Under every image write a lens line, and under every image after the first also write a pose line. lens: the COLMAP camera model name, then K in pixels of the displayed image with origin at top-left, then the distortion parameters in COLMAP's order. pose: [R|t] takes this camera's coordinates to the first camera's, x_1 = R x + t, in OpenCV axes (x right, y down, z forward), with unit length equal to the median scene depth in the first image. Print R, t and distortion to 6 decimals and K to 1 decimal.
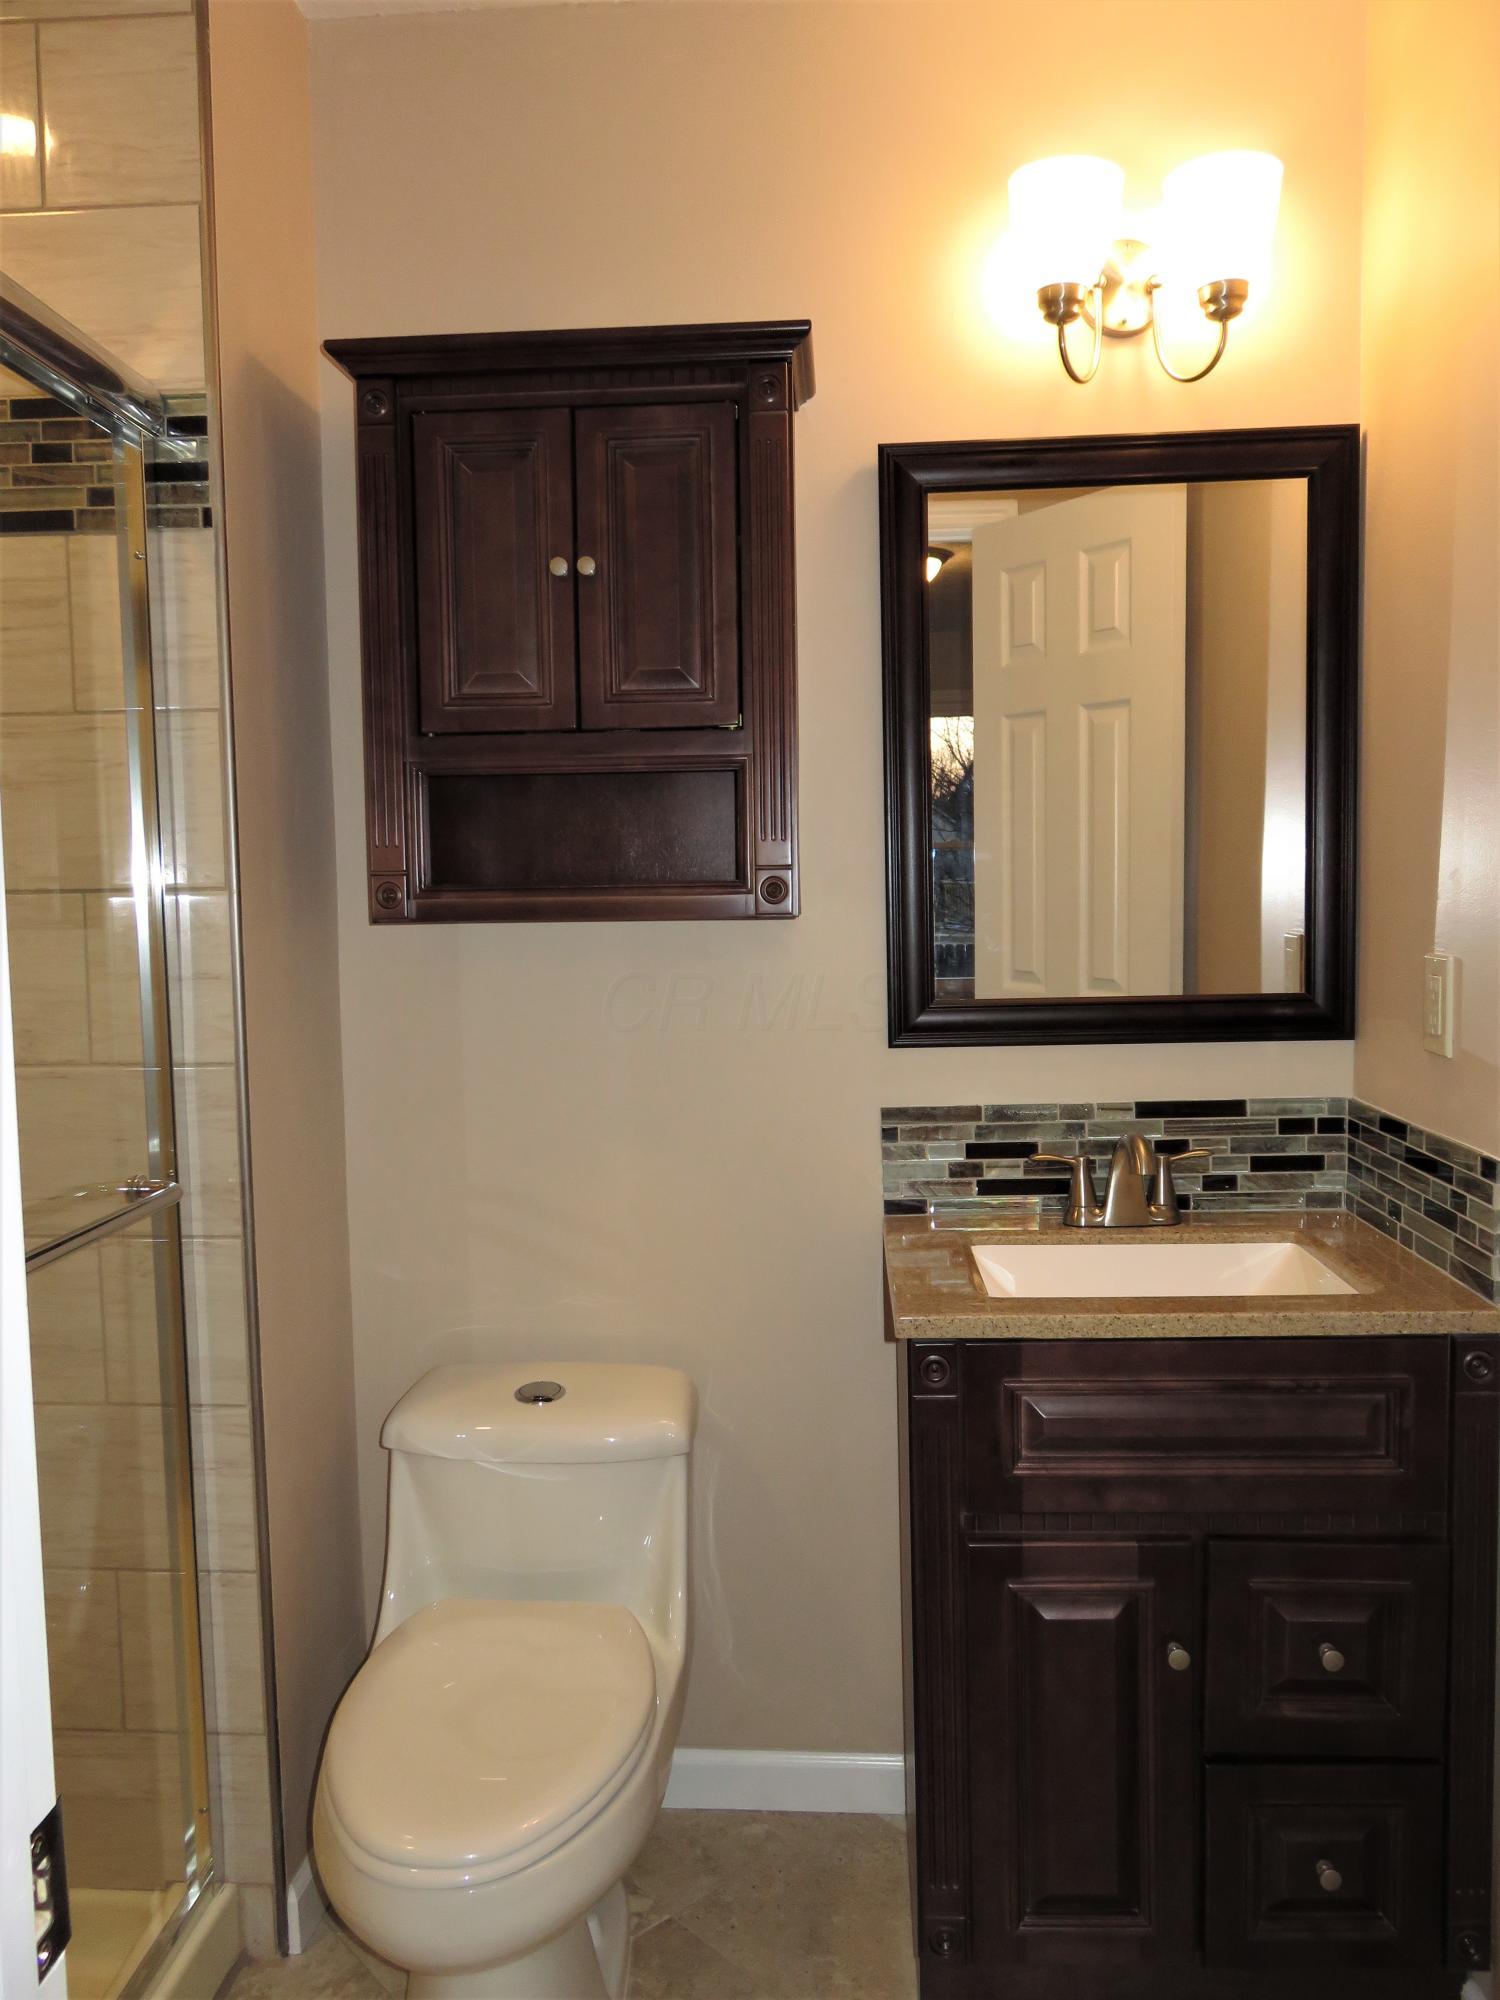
lens RADIAL K [[1489.9, 0, 760.6], [0, 1489.9, 1003.6], [0, 0, 1]] dist [-0.002638, -0.010346]
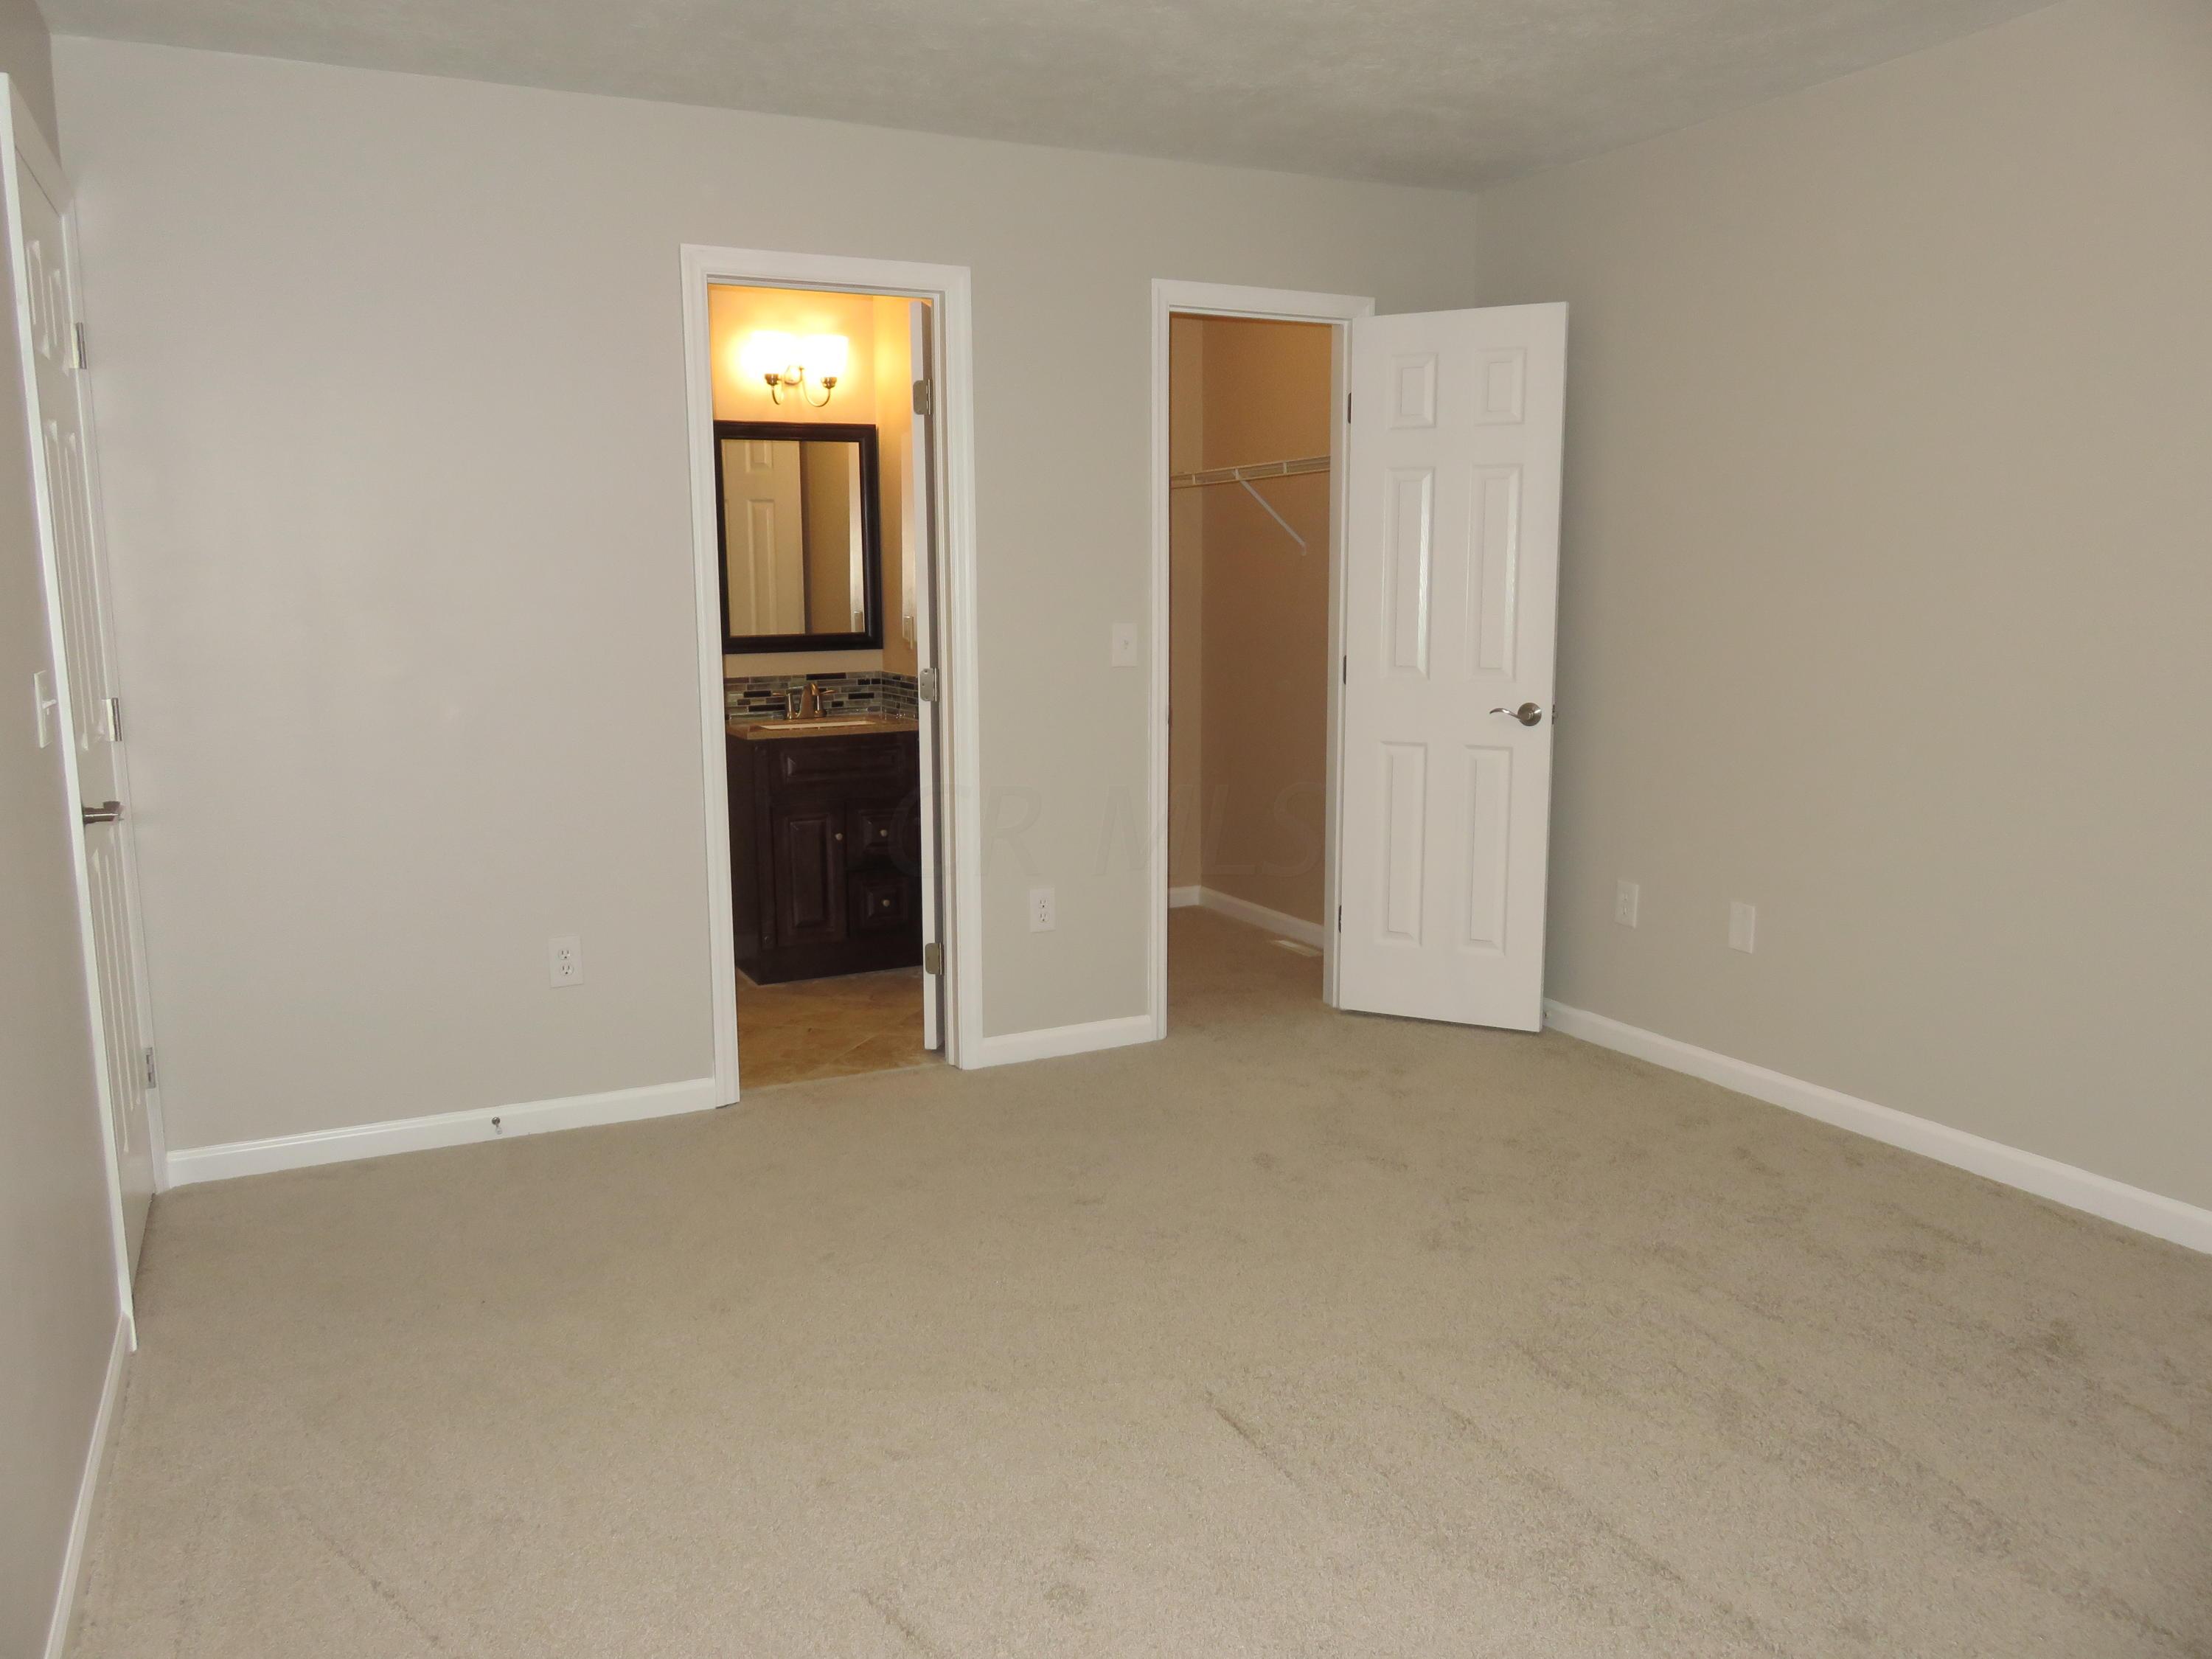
lens RADIAL K [[1647.9, 0, 1111.2], [0, 1647.9, 824.5], [0, 0, 1]] dist [-0.002638, -0.010346]
pose [[0.868510, -0.060978, 0.491907, -0.726231], [0.028183, 0.996874, 0.073814, 0.129231], [-0.494870, -0.050245, 0.867513, -1.802267]]
